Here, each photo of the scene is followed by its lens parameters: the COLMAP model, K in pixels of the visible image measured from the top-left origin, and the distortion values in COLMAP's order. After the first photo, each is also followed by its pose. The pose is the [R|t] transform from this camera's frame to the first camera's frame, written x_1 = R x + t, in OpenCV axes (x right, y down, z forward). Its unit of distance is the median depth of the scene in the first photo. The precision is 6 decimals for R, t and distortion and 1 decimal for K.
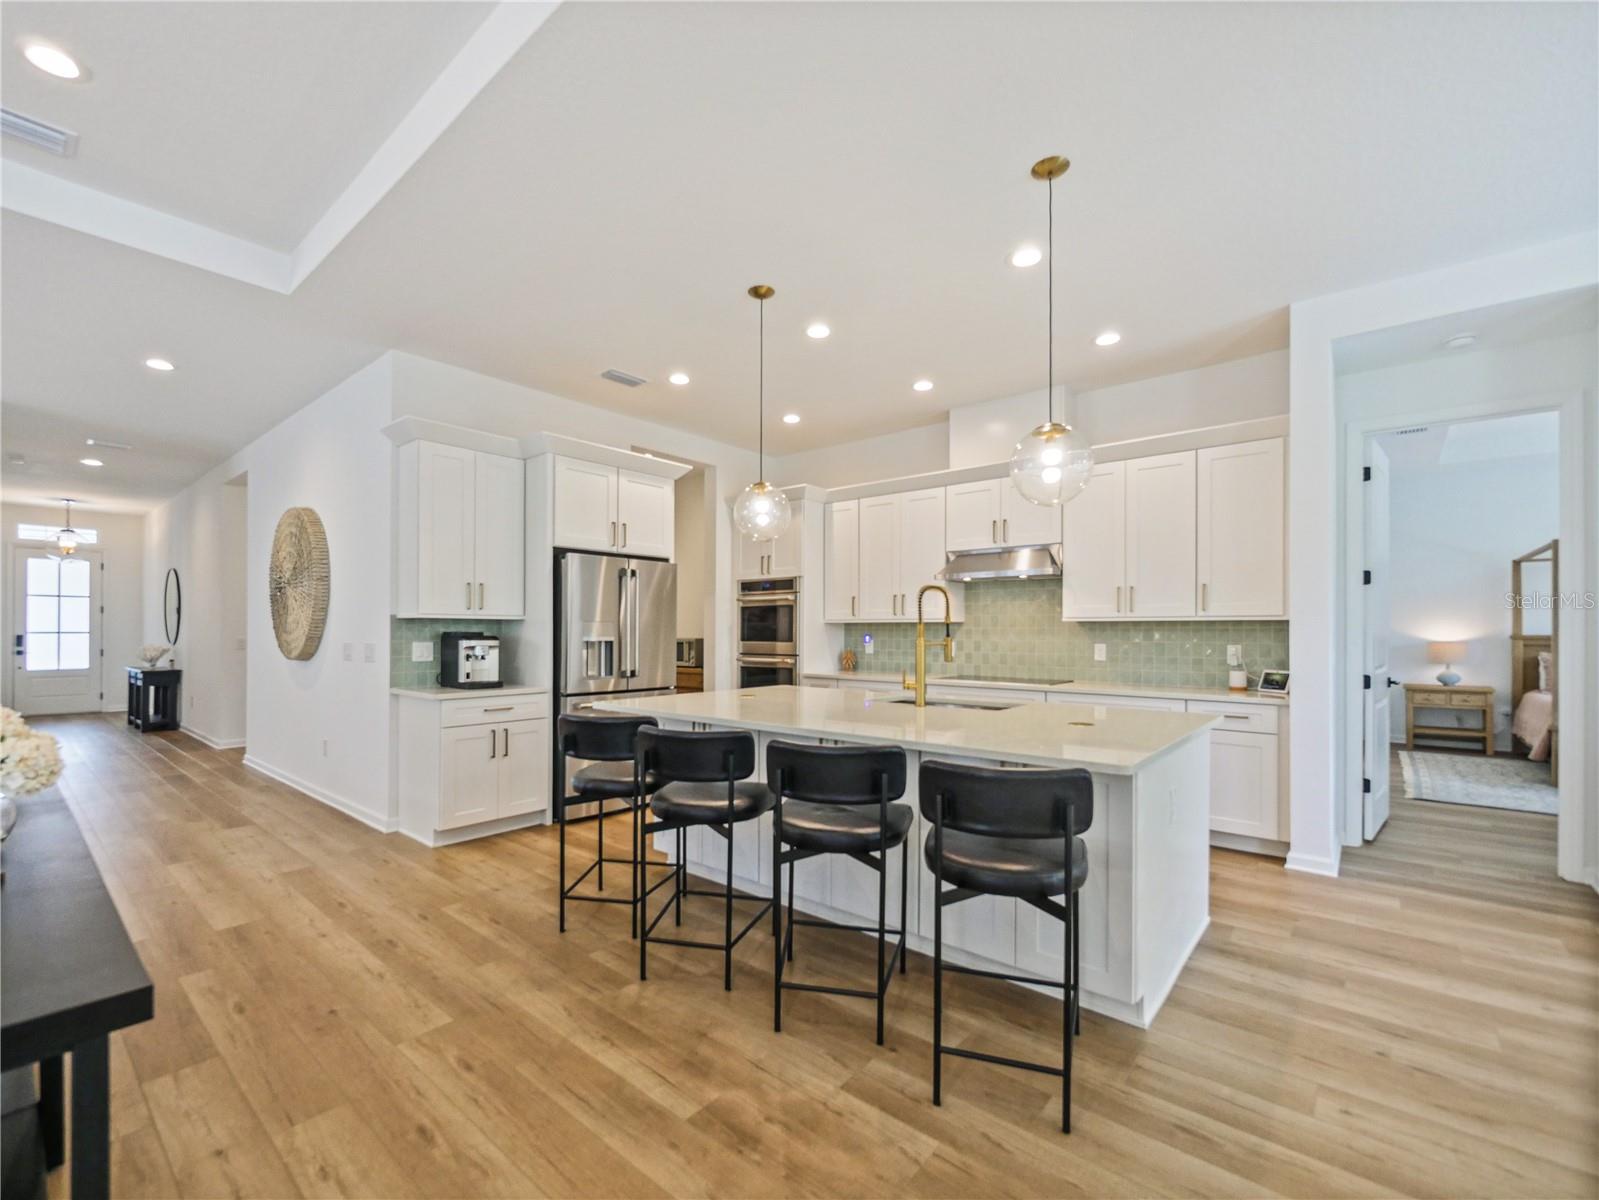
lens RADIAL K [[686.2, 0, 800.4], [0, 686.2, 624.5], [0, 0, 1]] dist [-0.001232, -0.000229]
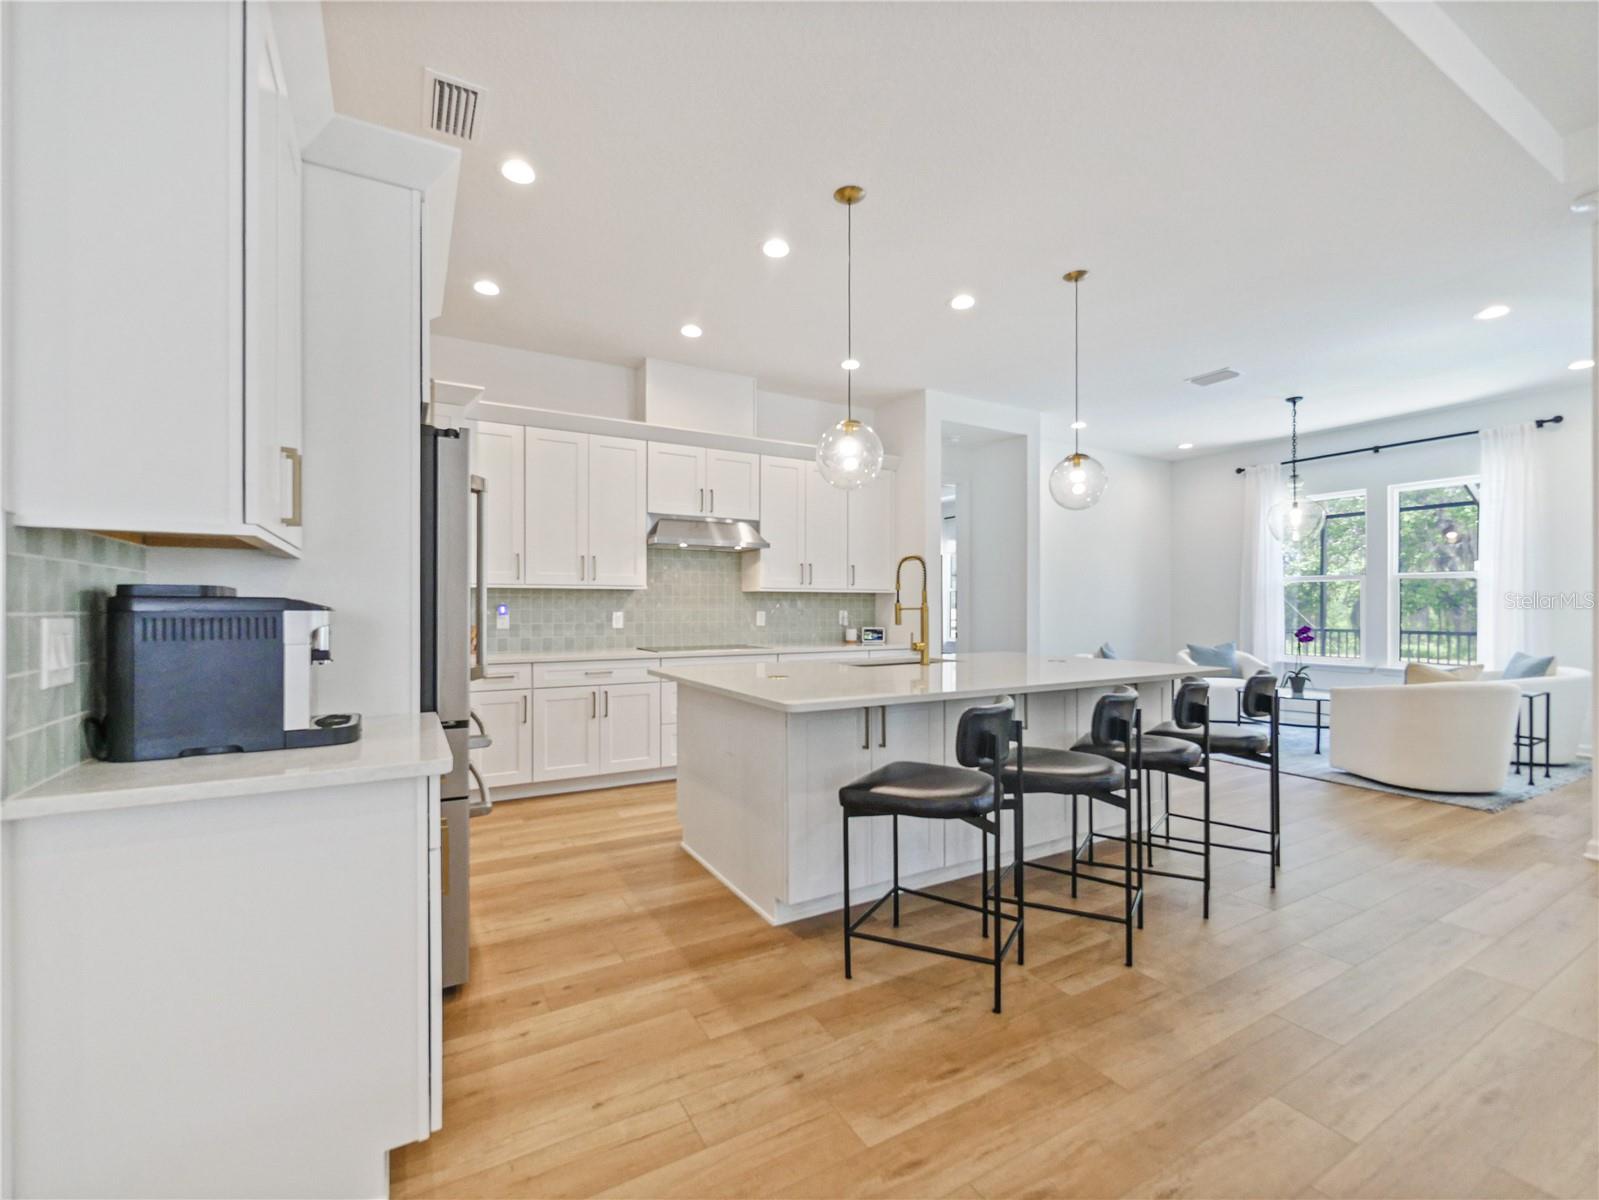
lens RADIAL K [[682.4, 0, 789.3], [0, 682.4, 602.8], [0, 0, 1]] dist [-0.000831, -0.000586]
pose [[0.357673, 0.003298, 0.933841, -0.622926], [-0.008140, 0.999967, -0.000414, 0.013997], [-0.933811, -0.007453, 0.357688, 0.545038]]
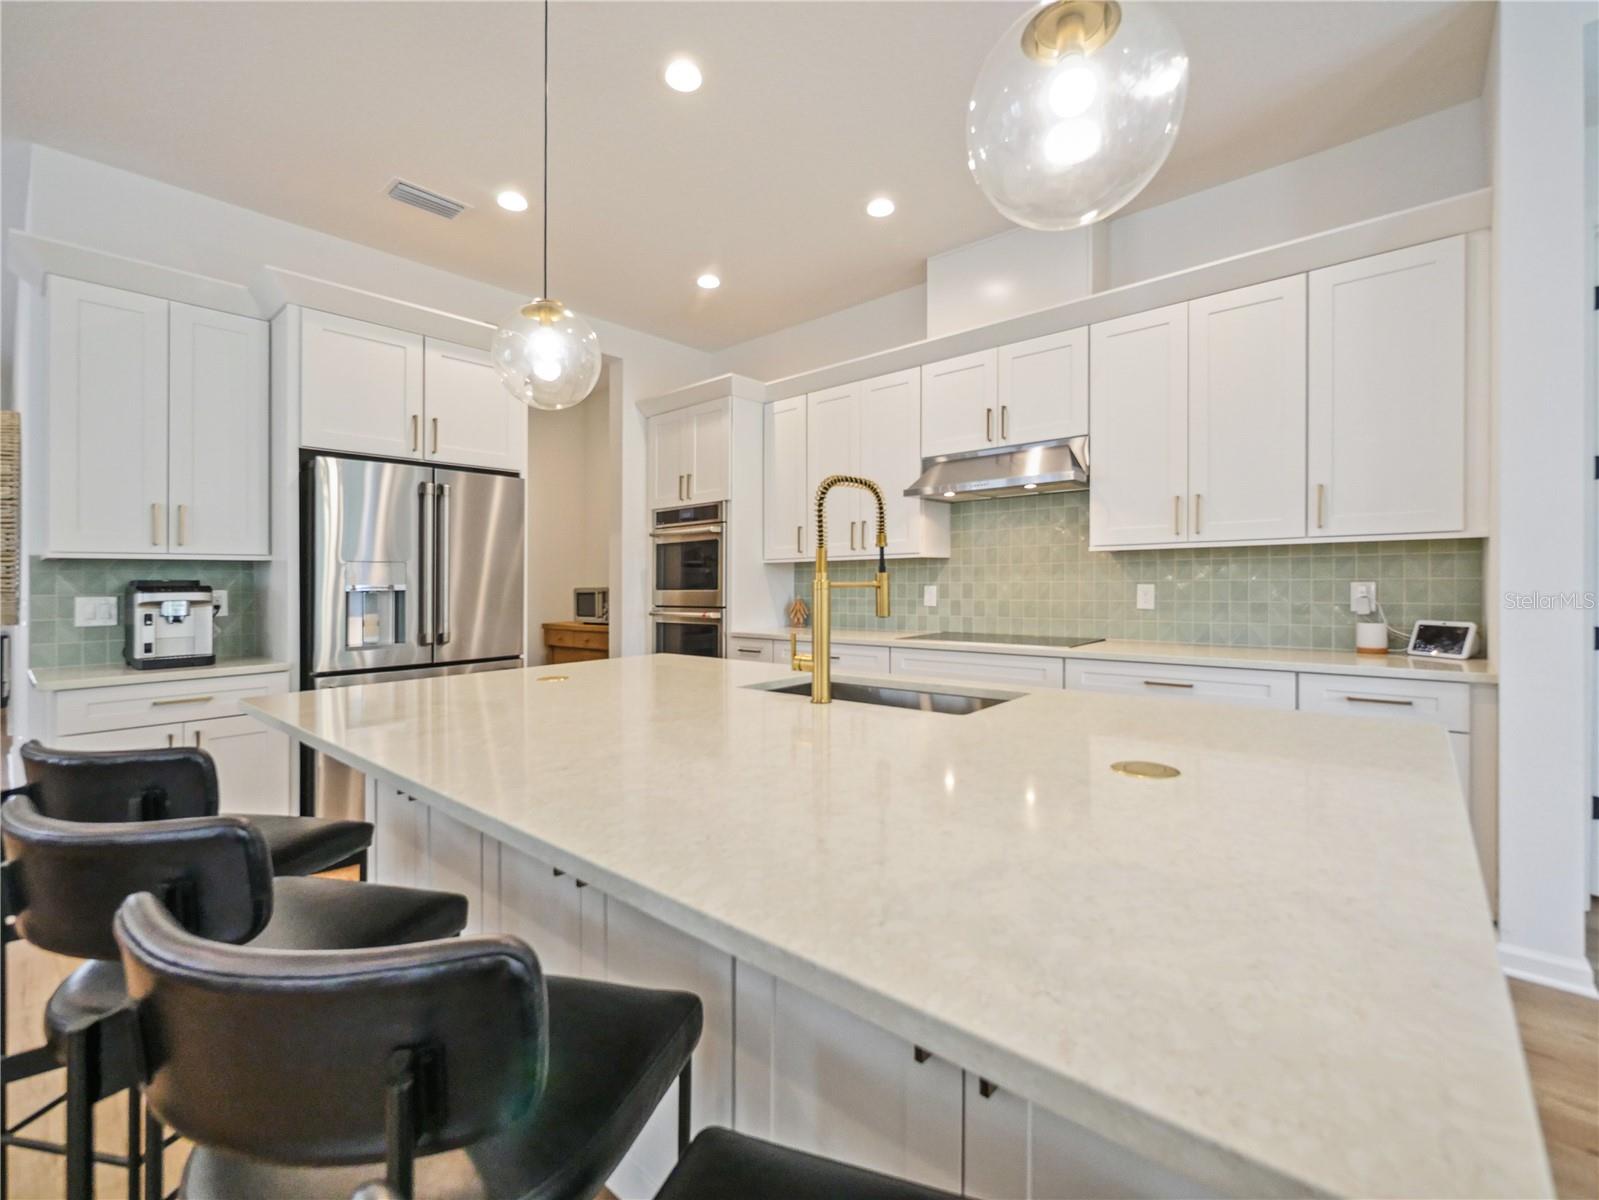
lens RADIAL K [[709.8, 0, 779.2], [0, 709.8, 598.5], [0, 0, 1]] dist [0.001565, 0.000085]
pose [[0.999039, -0.014986, -0.041199, 0.103091], [0.016422, 0.999262, 0.034737, 0.011791], [0.040648, -0.035380, 0.998547, 0.282645]]
